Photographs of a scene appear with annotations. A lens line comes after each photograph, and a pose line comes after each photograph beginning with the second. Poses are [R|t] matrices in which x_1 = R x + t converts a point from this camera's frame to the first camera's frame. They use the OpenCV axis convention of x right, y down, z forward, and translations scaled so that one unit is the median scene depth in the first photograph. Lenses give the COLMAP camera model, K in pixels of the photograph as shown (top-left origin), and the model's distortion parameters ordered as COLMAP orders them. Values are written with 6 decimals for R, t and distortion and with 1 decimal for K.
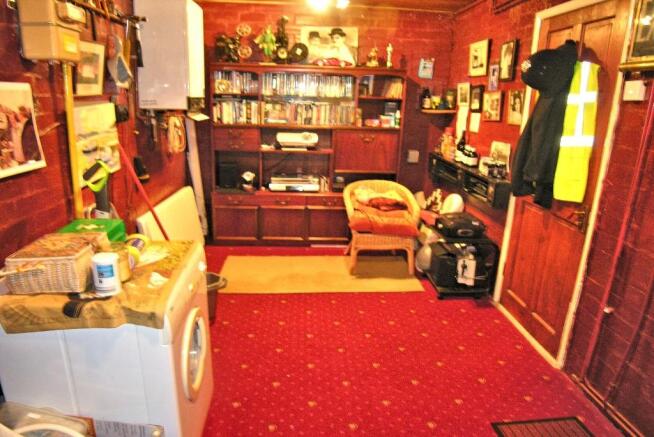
lens RADIAL K [[454.8, 0, 325.8], [0, 454.8, 218.7], [0, 0, 1]] dist [0.000635, 0.000653]
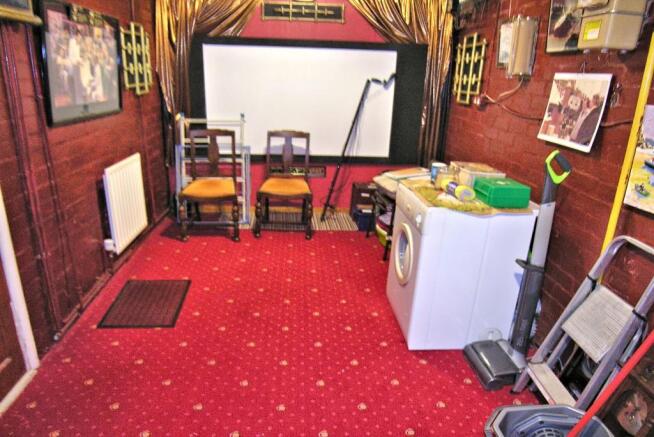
lens RADIAL K [[454.8, 0, 325.6], [0, 454.8, 216.5], [0, 0, 1]] dist [0.000635, 0.000653]
pose [[-0.997782, -0.061256, -0.026043, 0.005528], [-0.065586, 0.838003, 0.541709, -0.560582], [-0.011359, 0.542216, -0.840162, 2.118257]]
